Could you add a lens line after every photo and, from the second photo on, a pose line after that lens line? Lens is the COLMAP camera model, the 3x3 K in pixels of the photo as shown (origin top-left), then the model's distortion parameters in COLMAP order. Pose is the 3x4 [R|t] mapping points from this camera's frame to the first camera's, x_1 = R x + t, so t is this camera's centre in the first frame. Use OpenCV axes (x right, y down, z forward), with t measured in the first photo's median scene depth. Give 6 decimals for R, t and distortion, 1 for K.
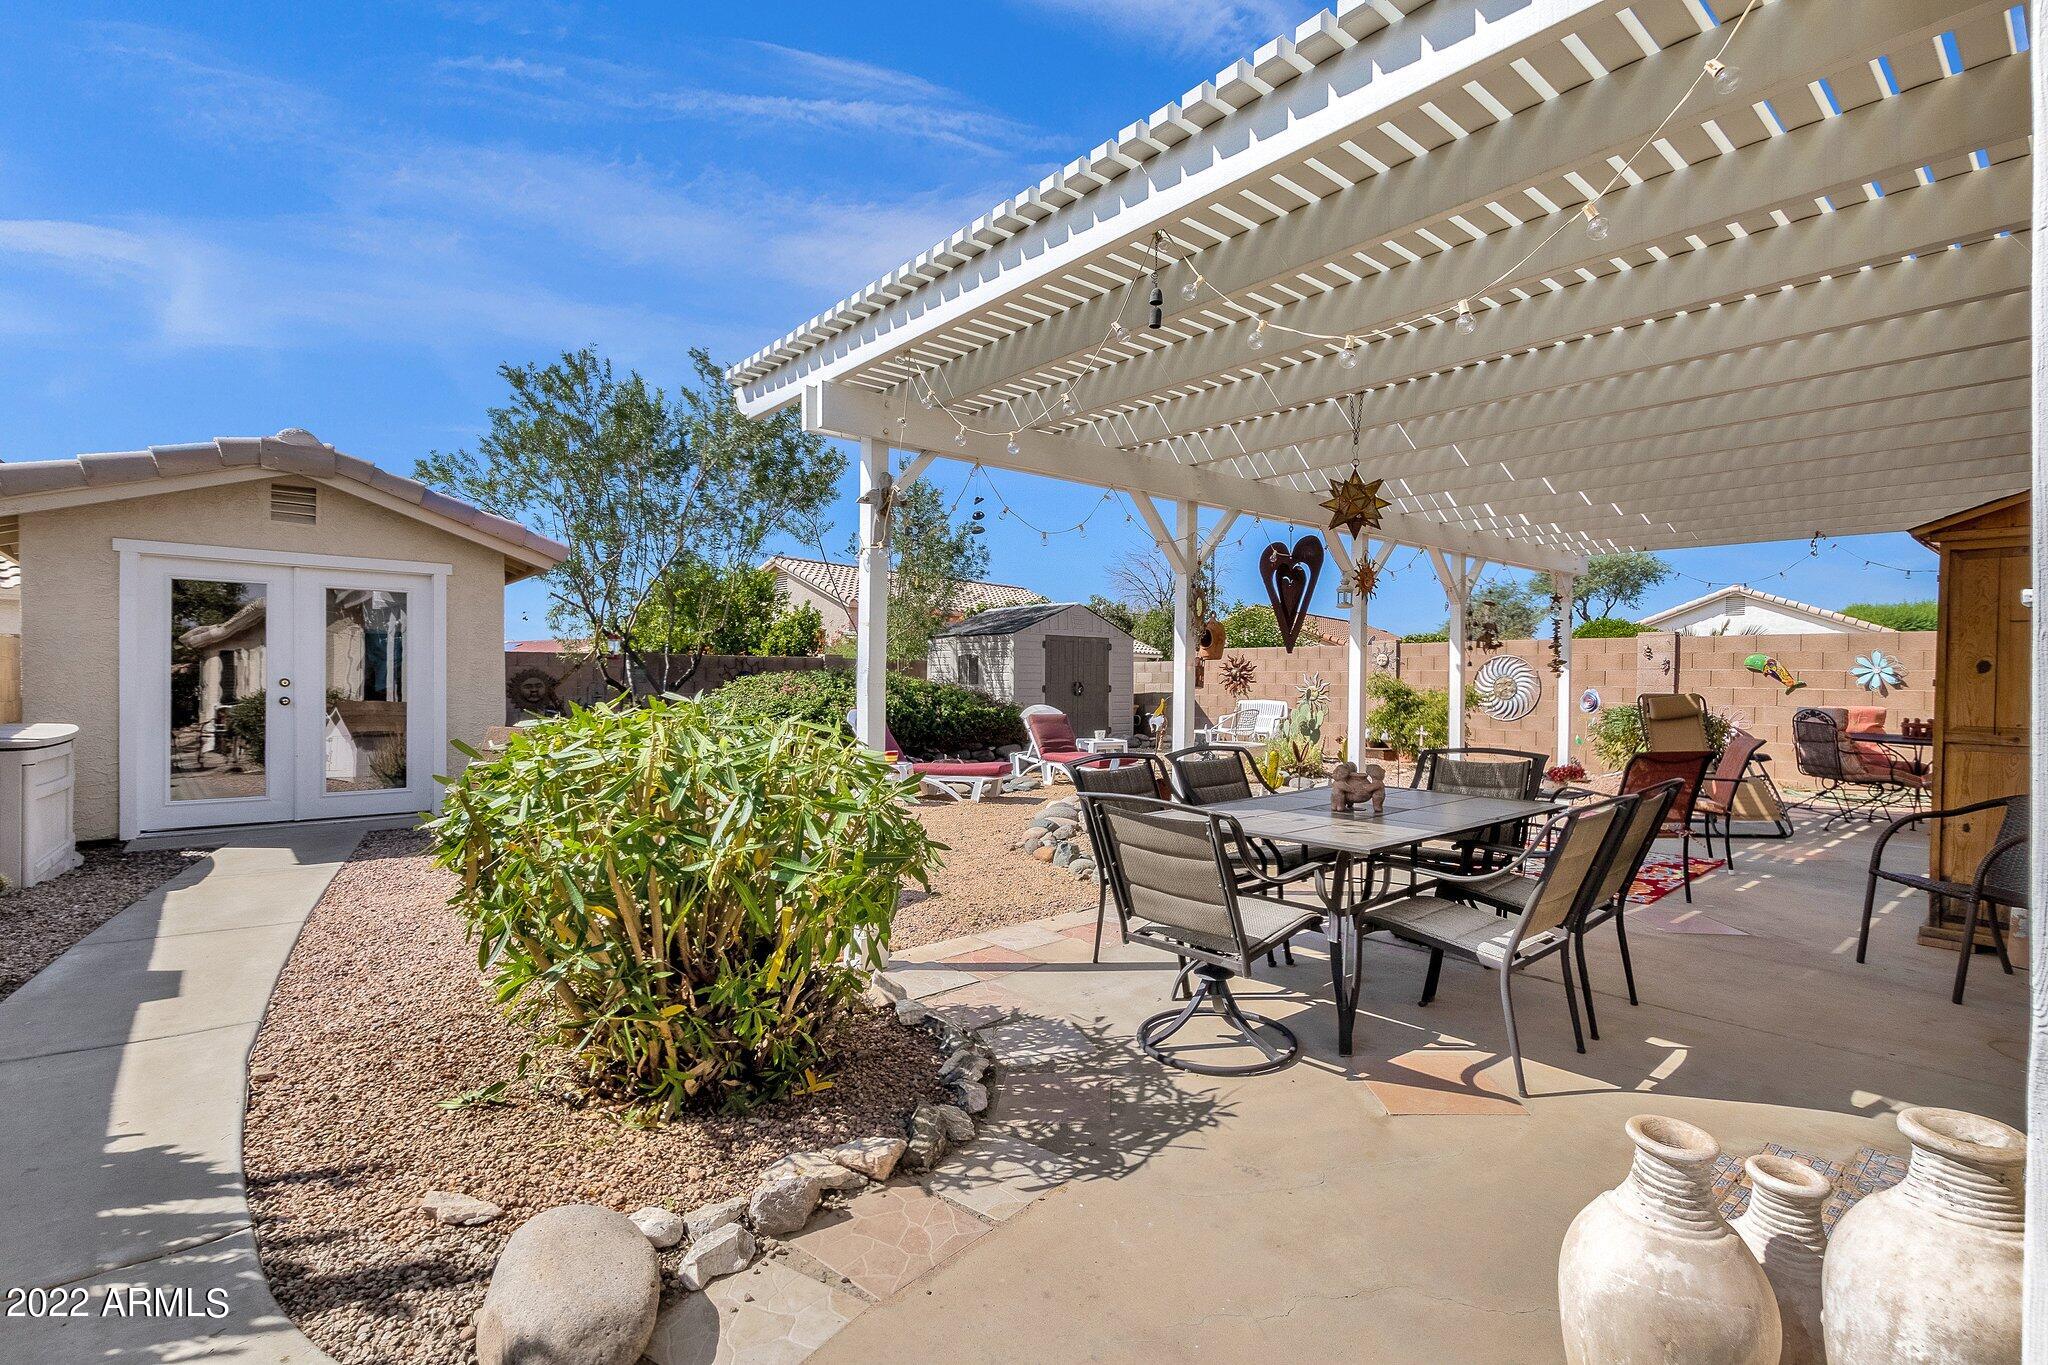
lens RADIAL K [[939.2, 0, 1022.7], [0, 939.2, 682.2], [0, 0, 1]] dist [0.000579, 0.000126]
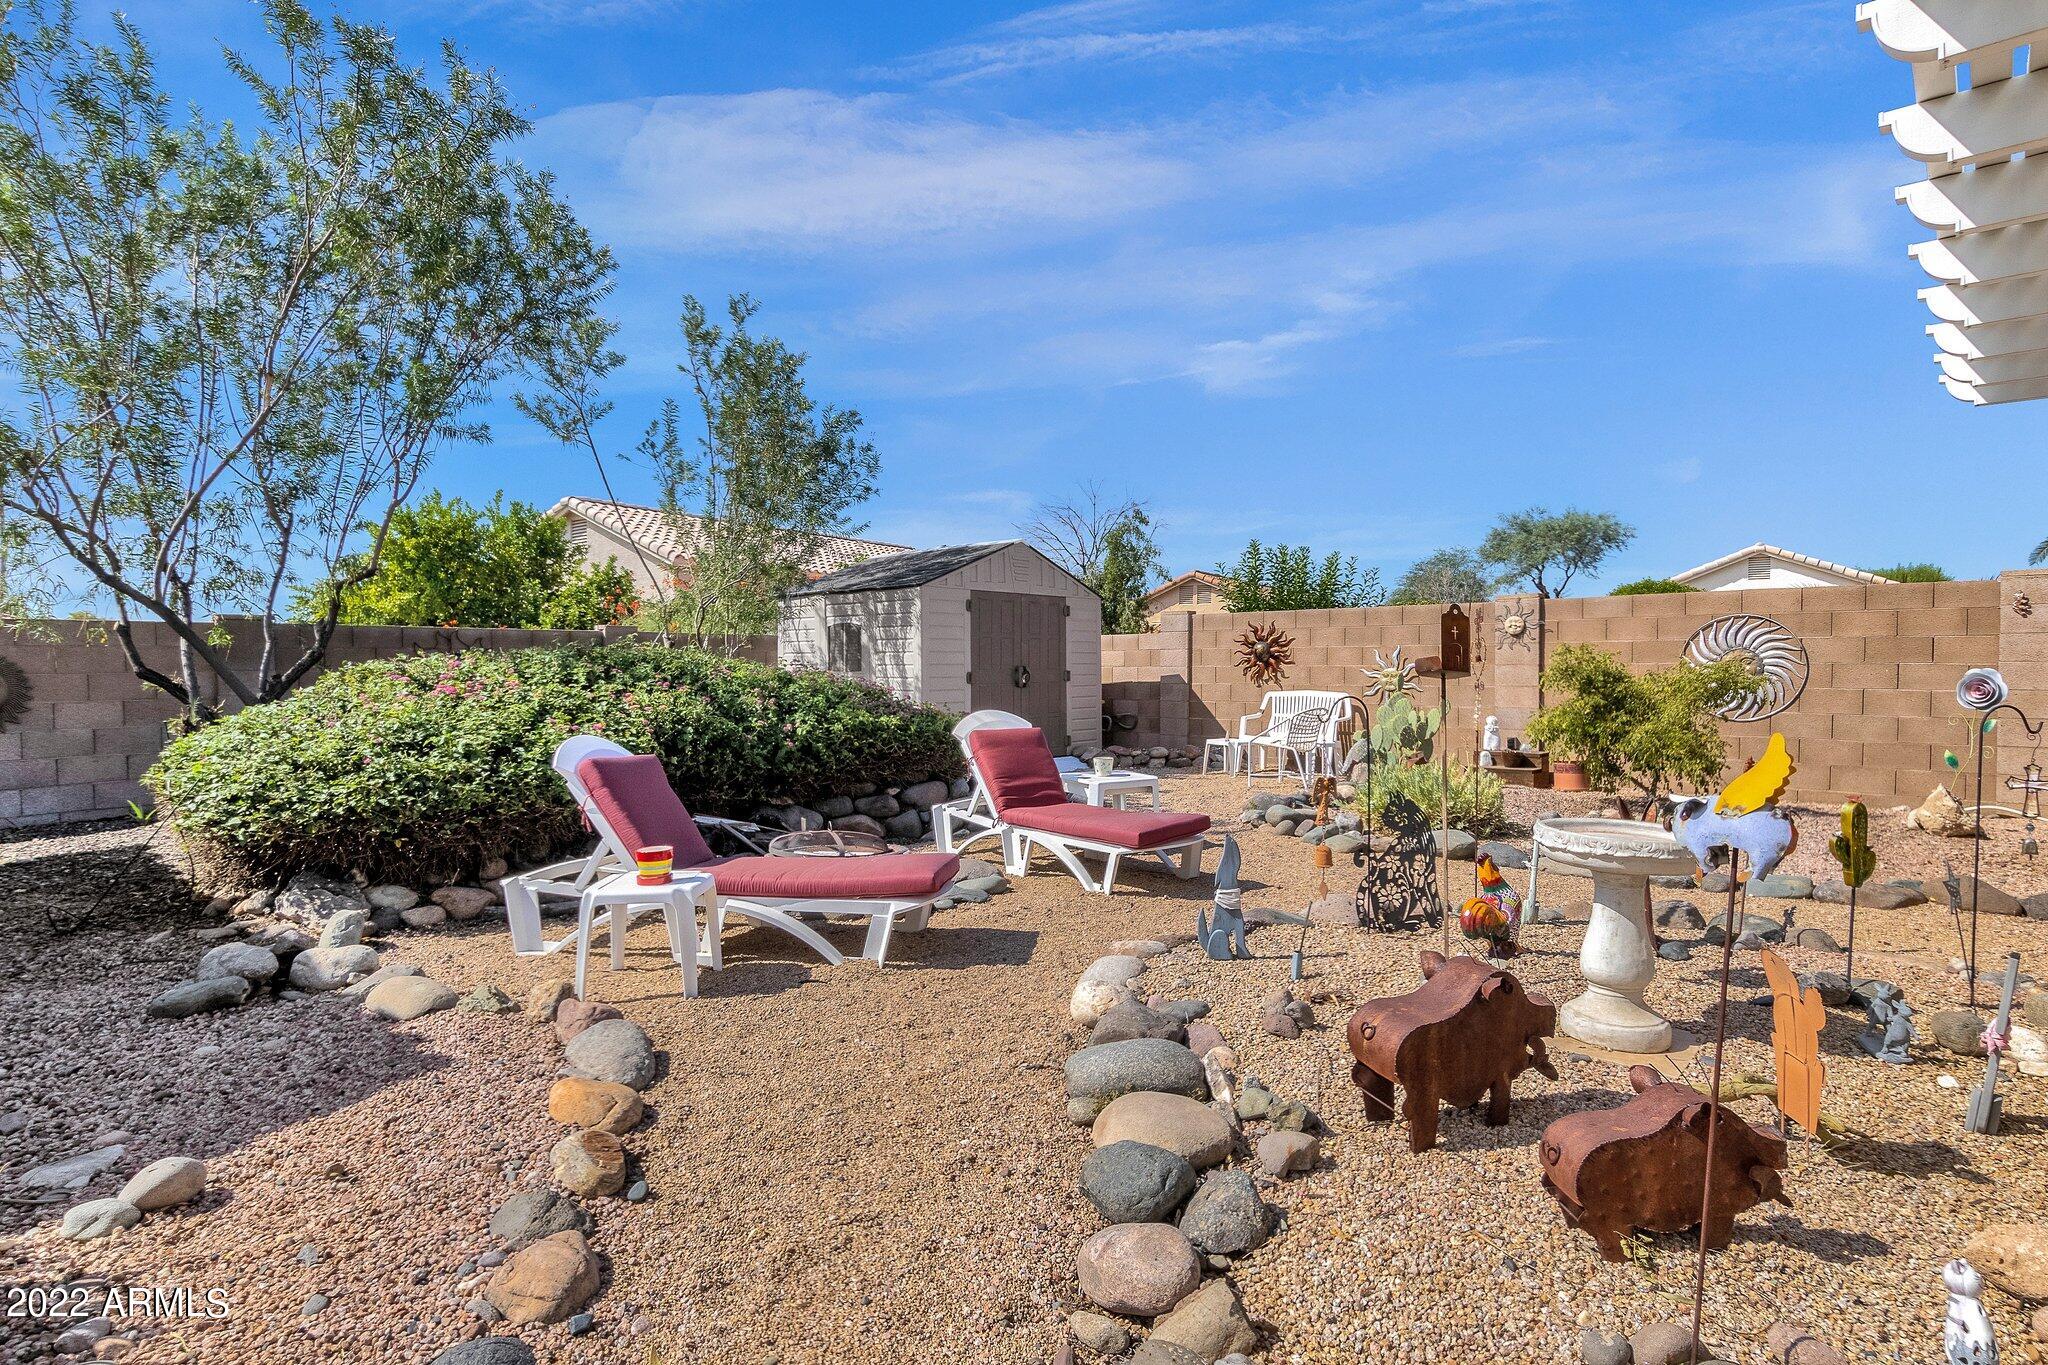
lens RADIAL K [[1036.0, 0, 1025.4], [0, 1036.0, 673.3], [0, 0, 1]] dist [0.000580, 0.000480]
pose [[0.992892, -0.012135, 0.118400, -0.025067], [0.011455, 0.999914, 0.006425, 0.000129], [-0.118468, -0.005023, 0.992945, 0.369386]]
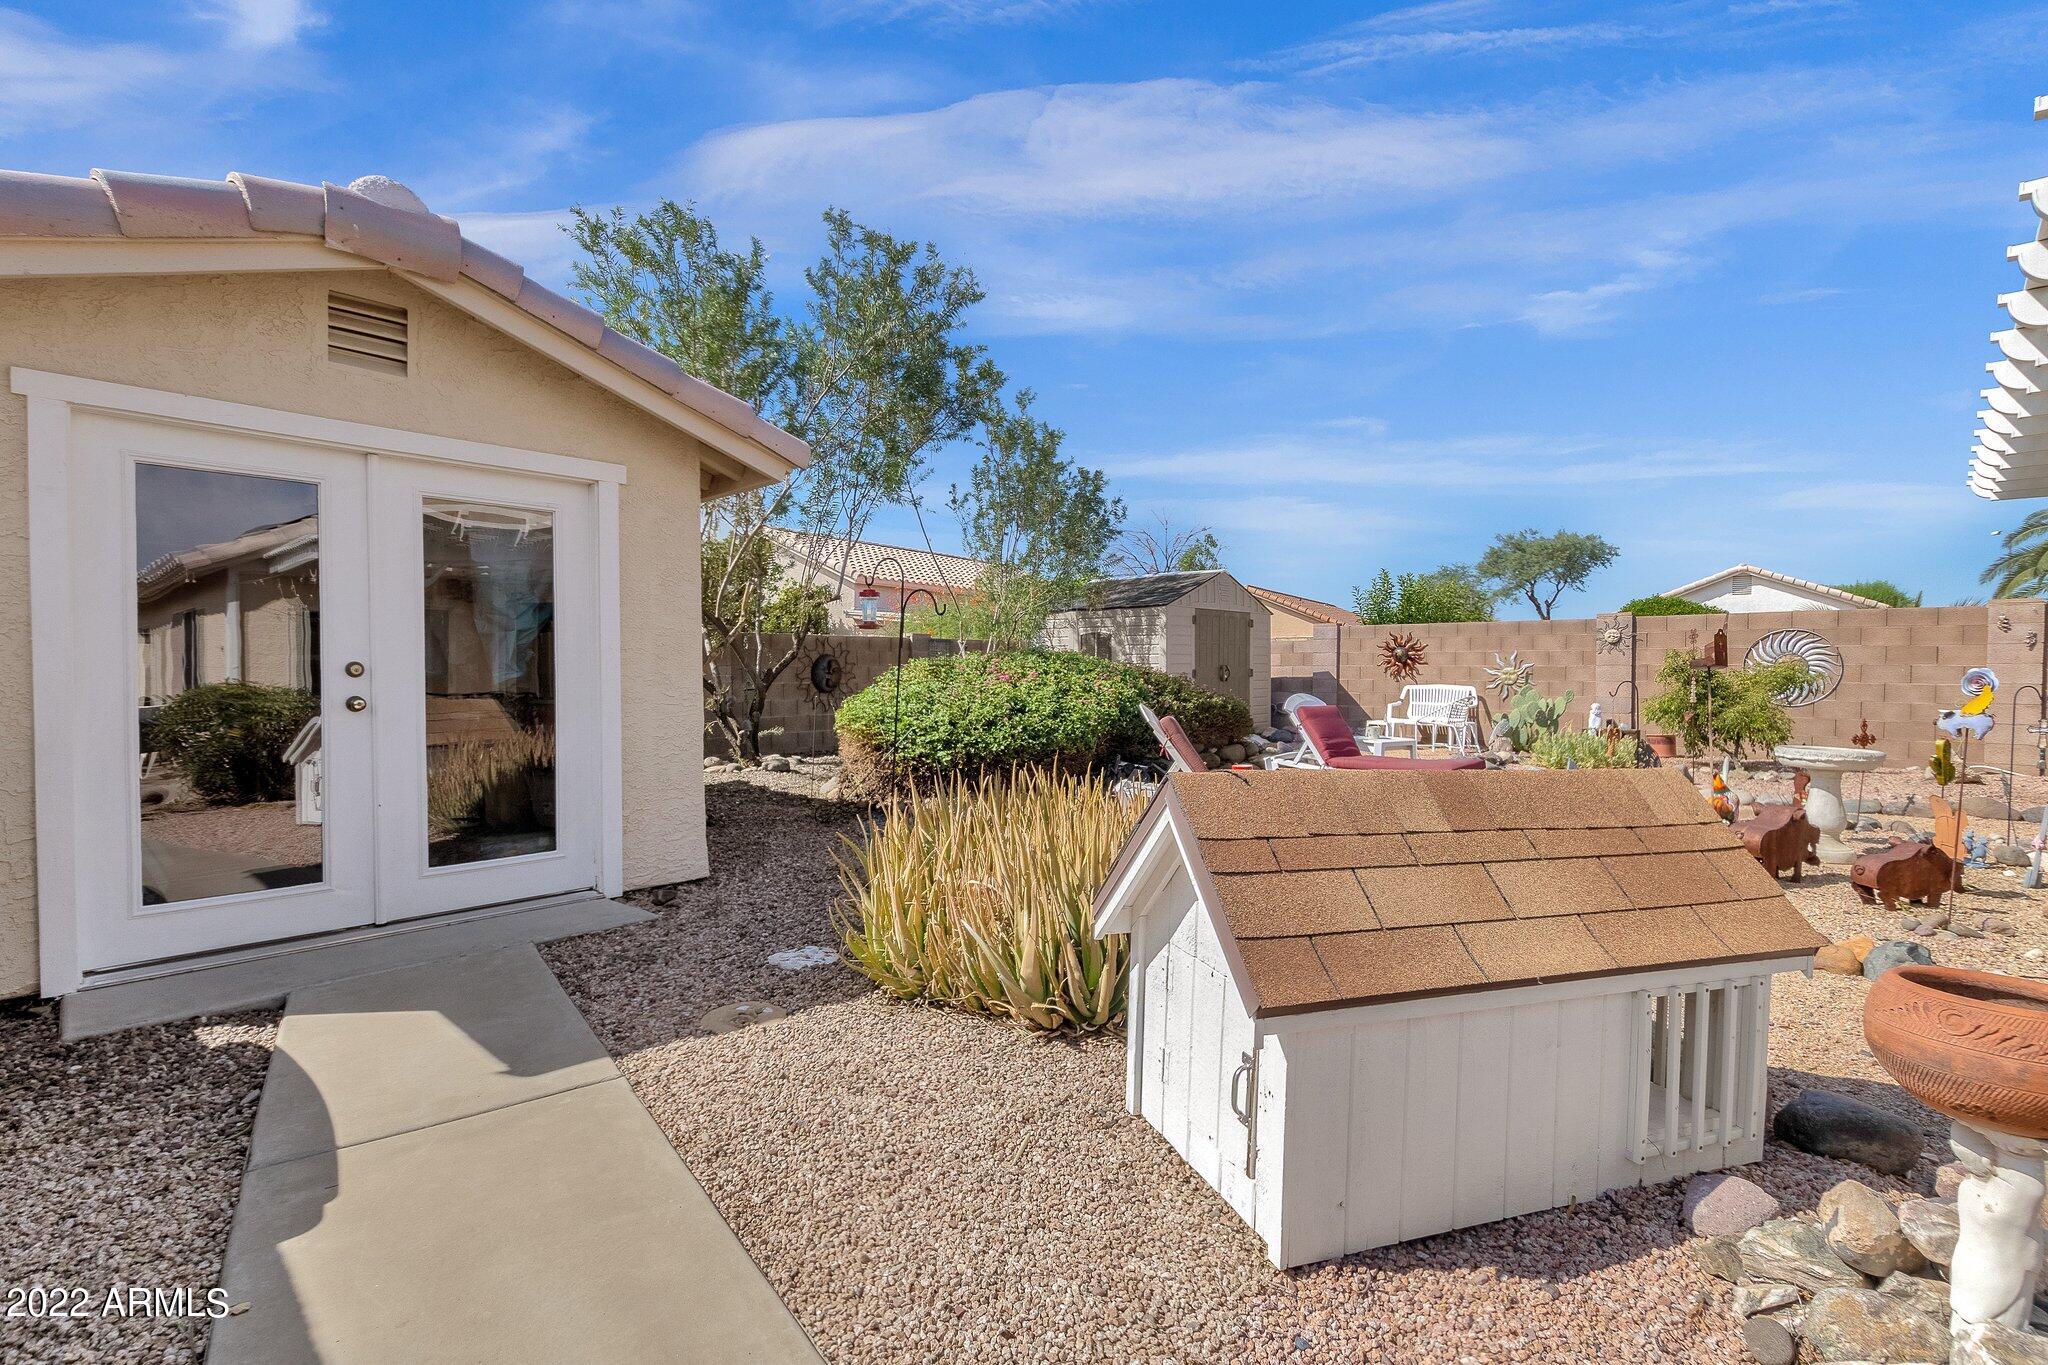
lens RADIAL K [[939.2, 0, 1025.3], [0, 939.2, 680.7], [0, 0, 1]] dist [0.000579, 0.000126]
pose [[0.994439, -0.008707, 0.104953, -0.243624], [0.007333, 0.999882, 0.013477, 0.001323], [-0.105058, -0.012632, 0.994386, 0.225351]]
